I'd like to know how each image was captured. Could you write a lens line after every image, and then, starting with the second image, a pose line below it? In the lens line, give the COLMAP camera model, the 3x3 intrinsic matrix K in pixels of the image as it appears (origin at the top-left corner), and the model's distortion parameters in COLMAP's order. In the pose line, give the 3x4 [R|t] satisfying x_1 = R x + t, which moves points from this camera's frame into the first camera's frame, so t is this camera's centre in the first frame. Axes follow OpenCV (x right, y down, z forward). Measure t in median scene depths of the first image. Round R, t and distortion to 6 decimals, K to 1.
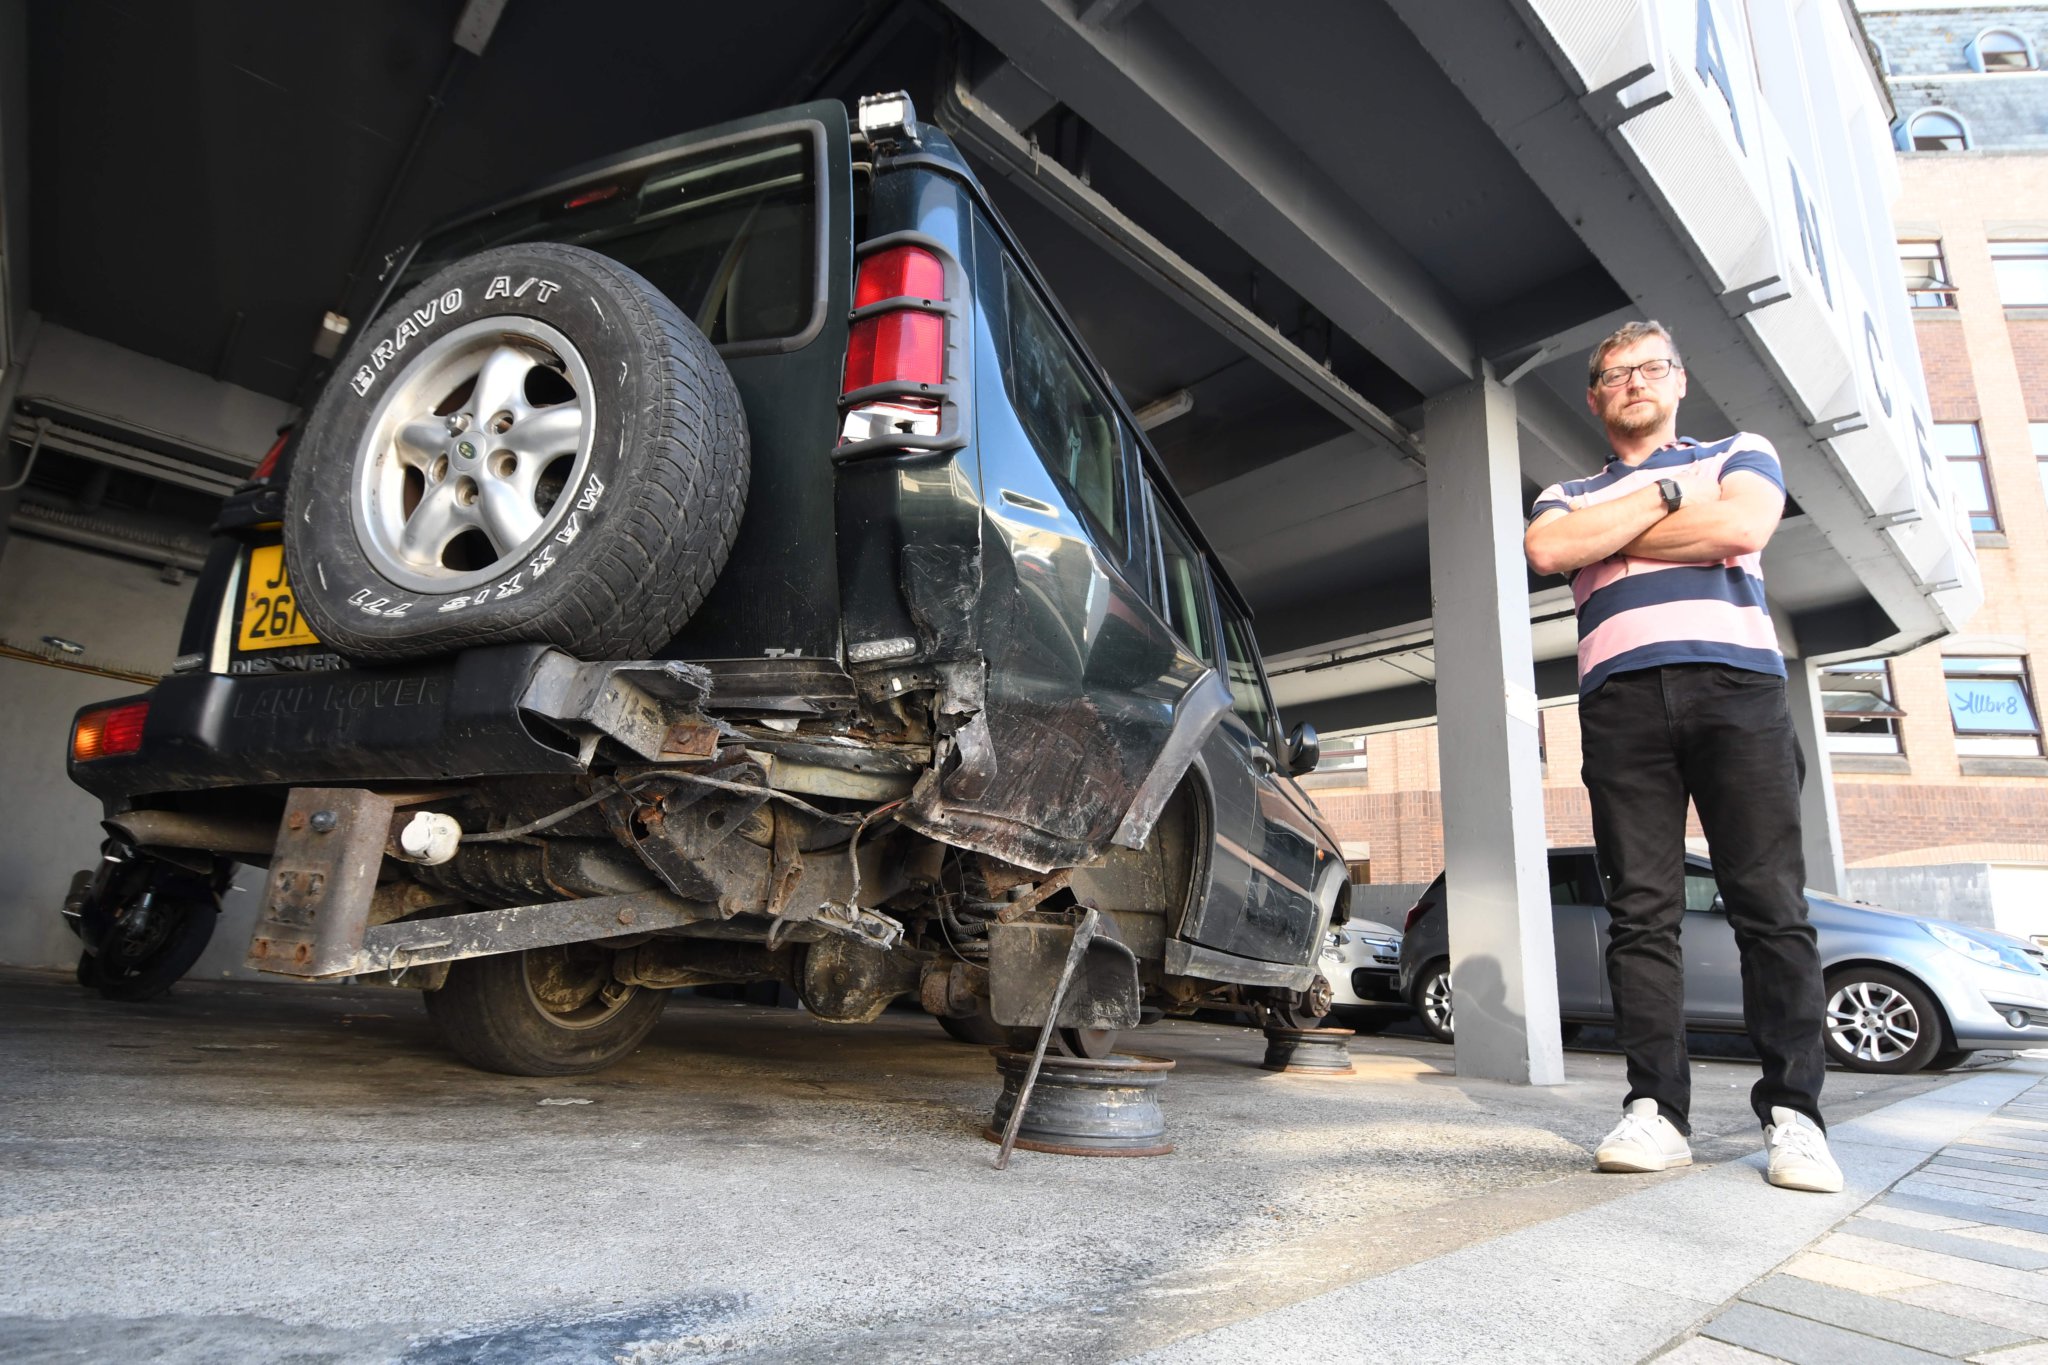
lens RADIAL K [[1040.5, 0, 1042.3], [0, 1040.5, 695.0], [0, 0, 1]] dist [0.053343, -0.058418]
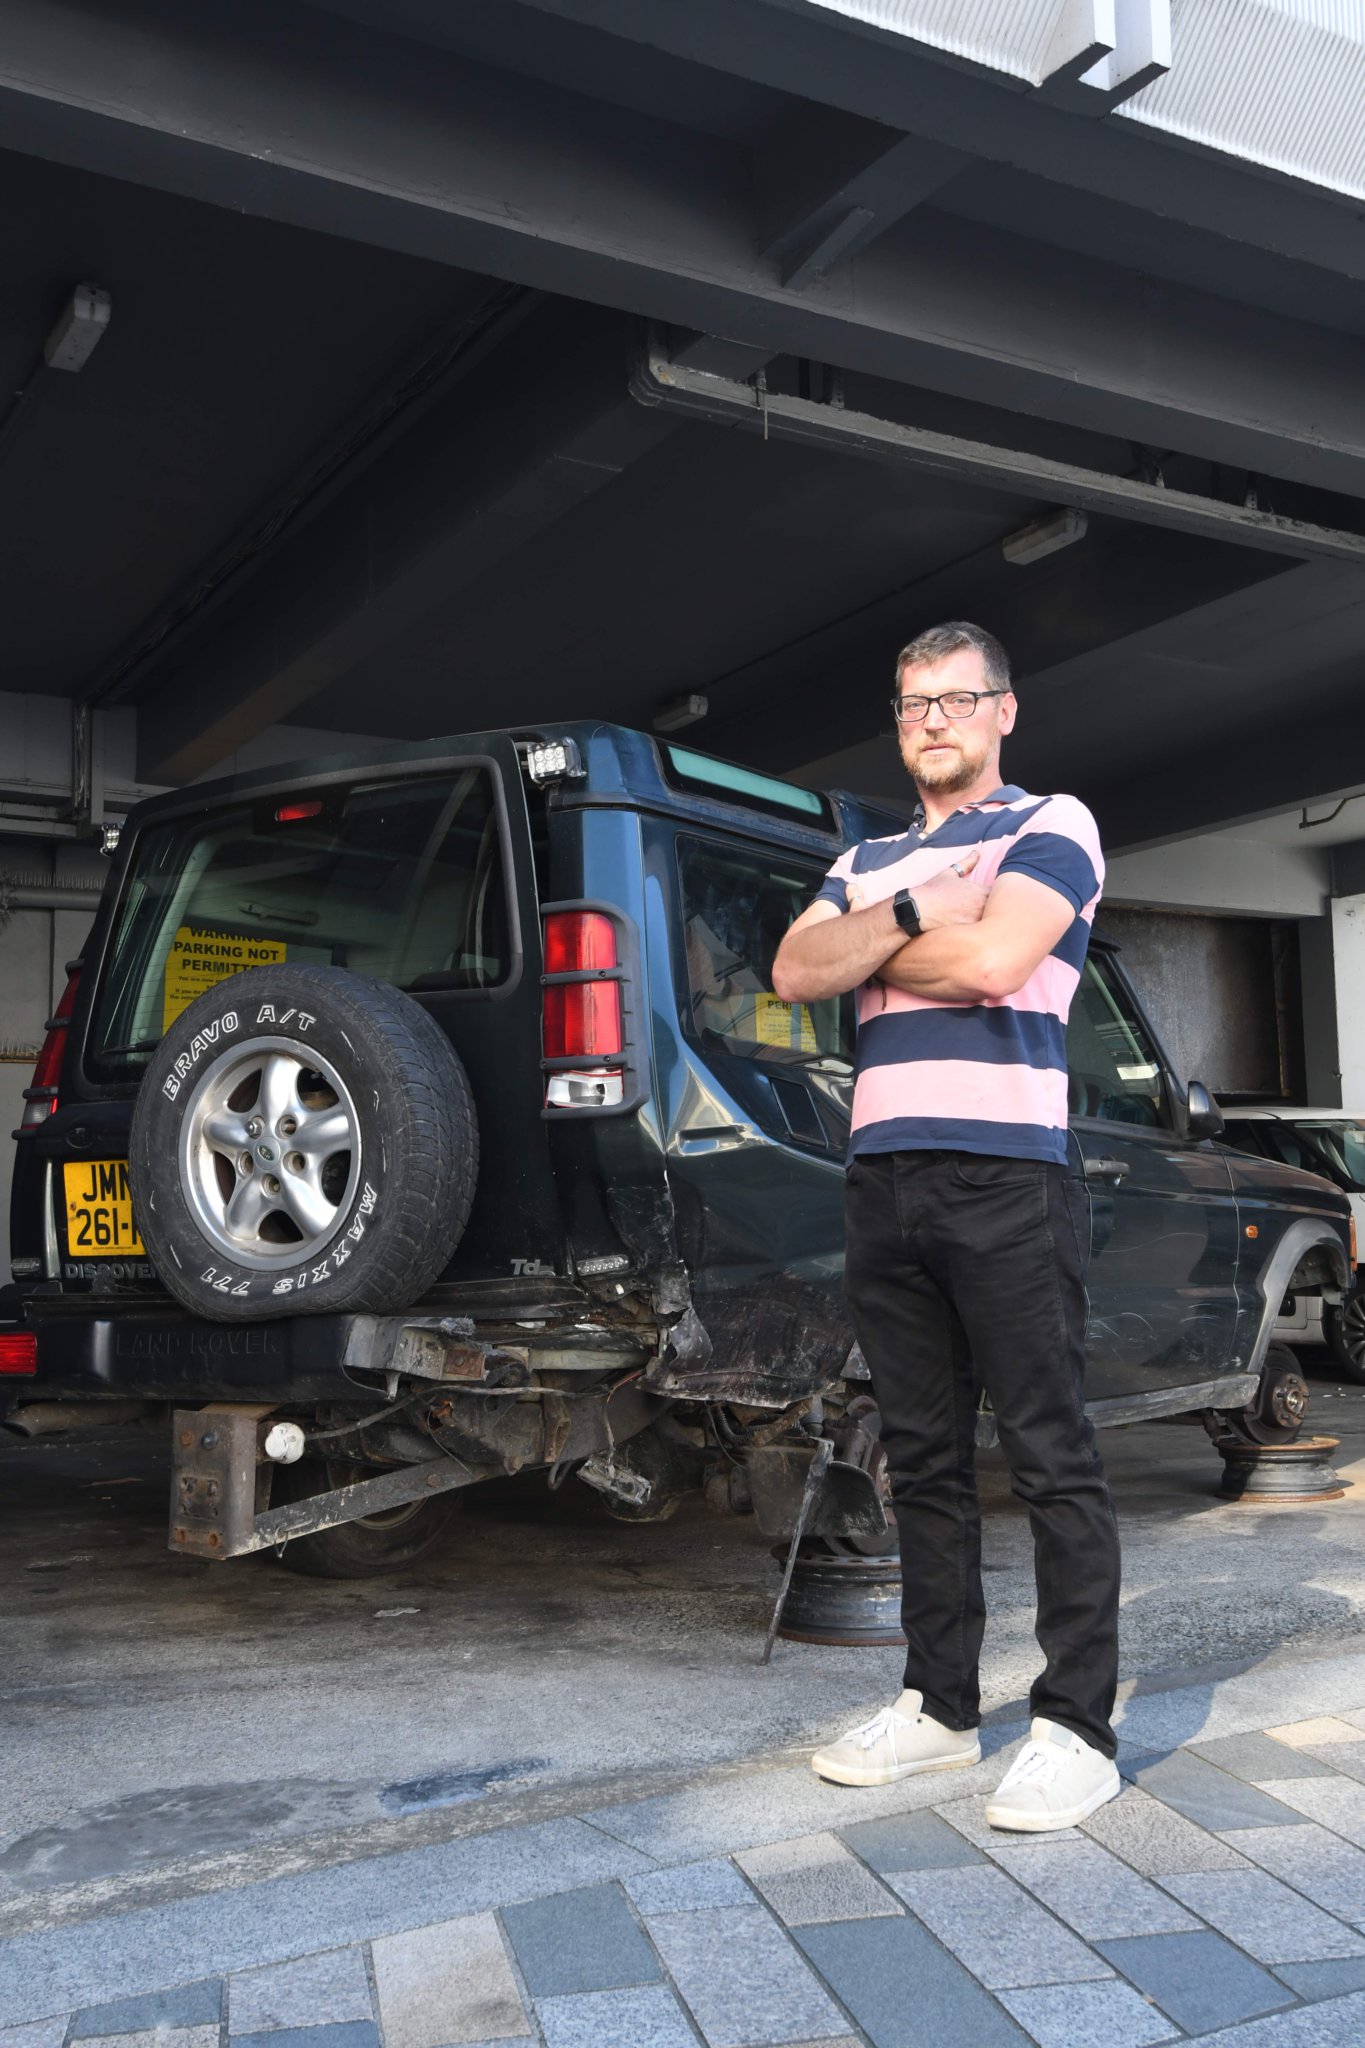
lens RADIAL K [[2005.5, 0, 704.5], [0, 2005.5, 1023.8], [0, 0, 1]] dist [0.071352, -0.077506]
pose [[0.976264, -0.098861, -0.192706, 0.385134], [0.126577, 0.982415, 0.137254, -0.549677], [0.175748, -0.158388, 0.971610, -1.053013]]
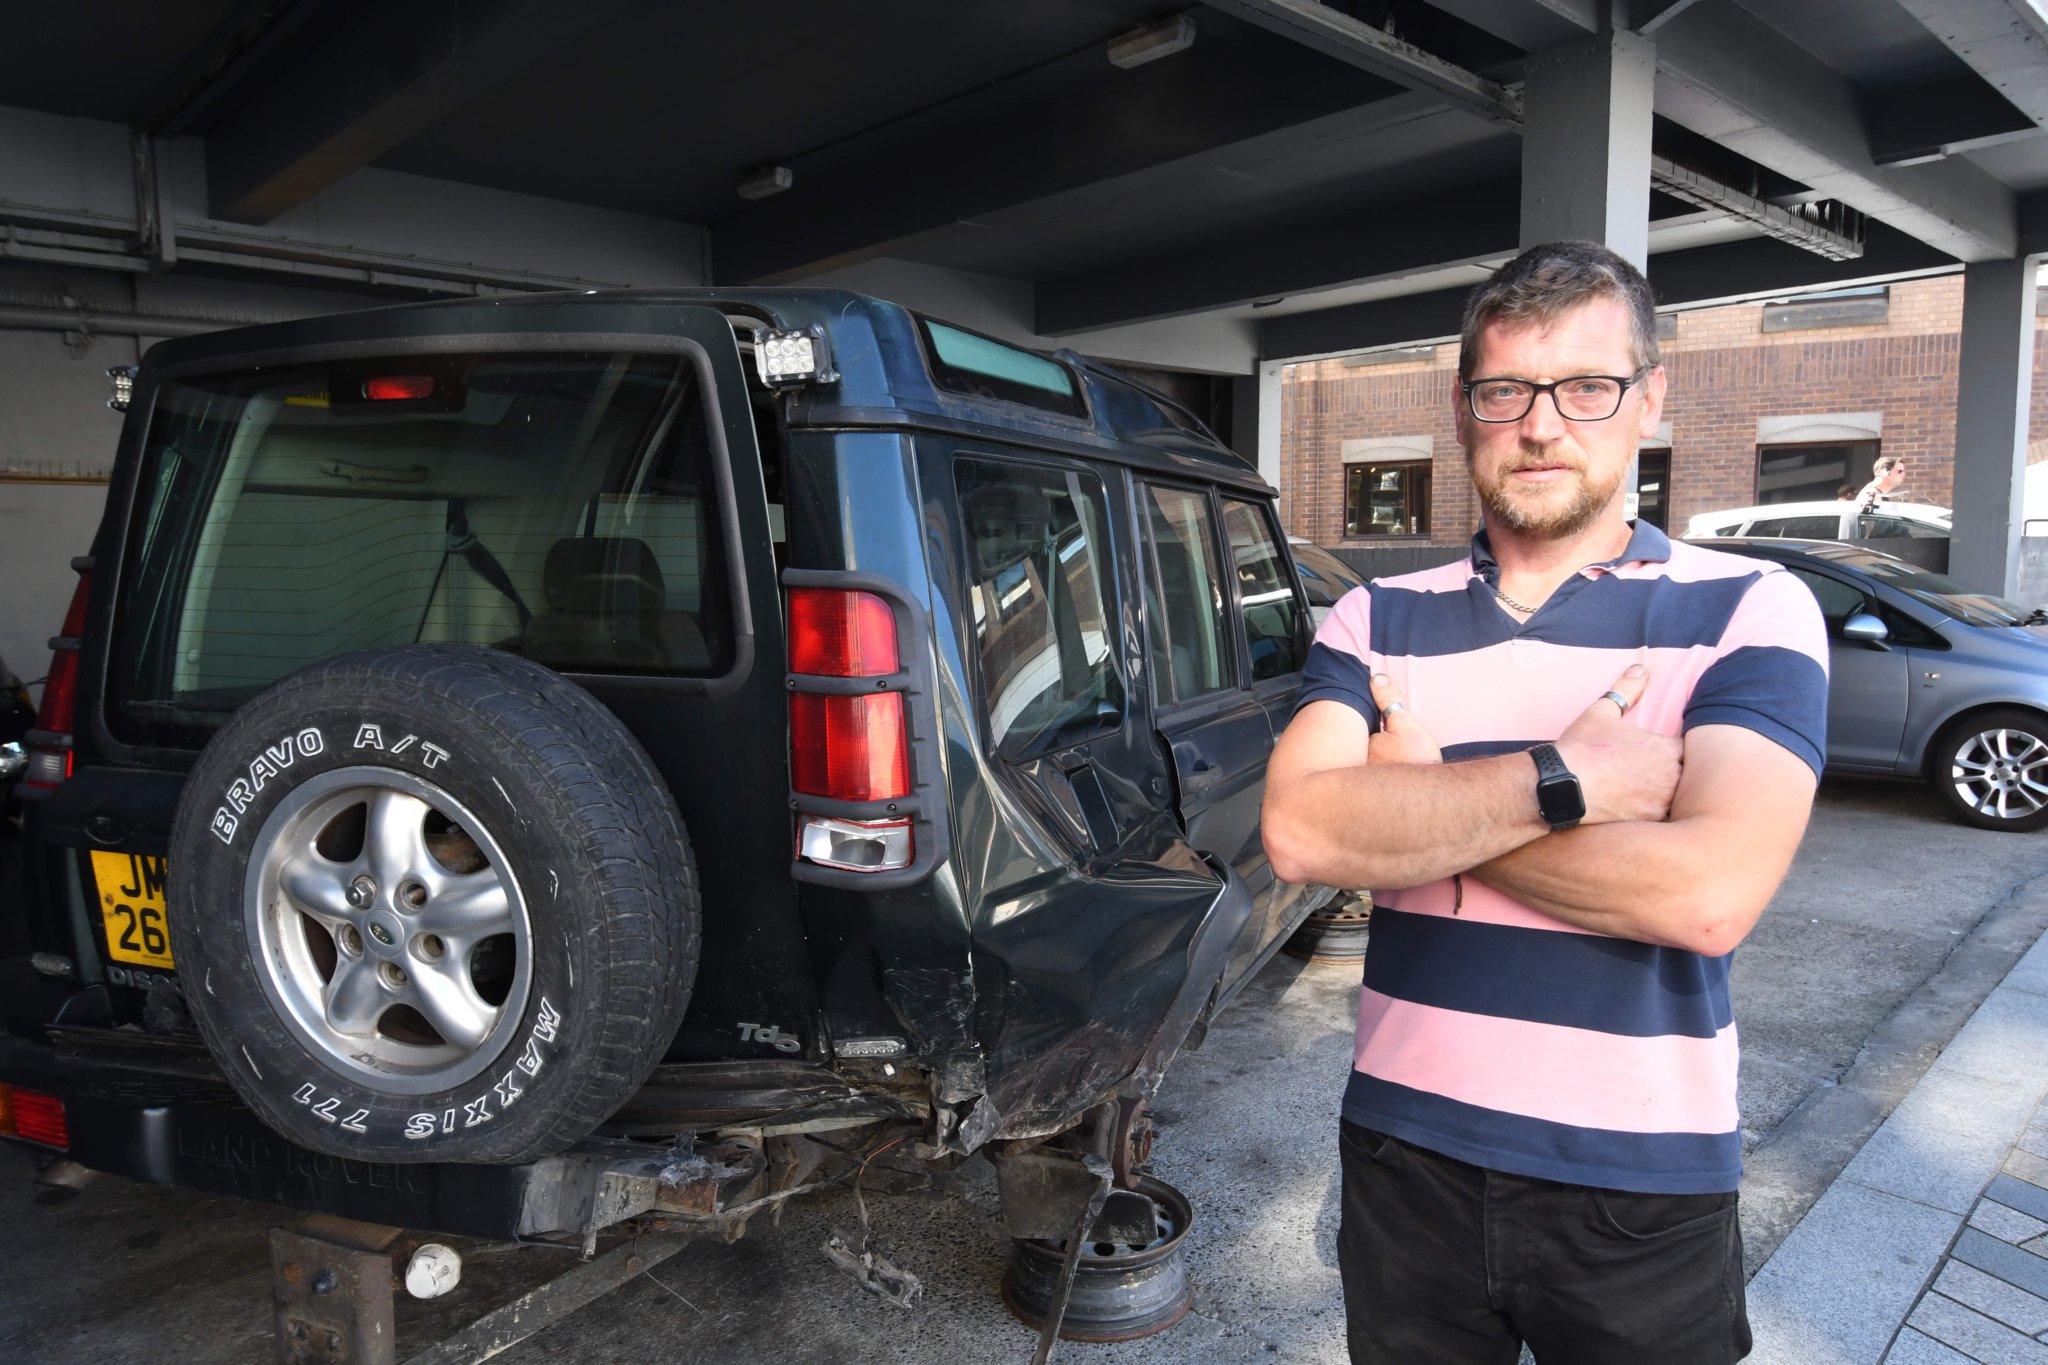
lens RADIAL K [[1384.6, 0, 1035.2], [0, 1384.6, 706.4], [0, 0, 1]] dist [0.061051, -0.062913]
pose [[0.997571, -0.068855, 0.010552, -0.000919], [0.060088, 0.927207, 0.369697, -0.678966], [-0.035239, -0.368165, 0.929093, -0.030688]]
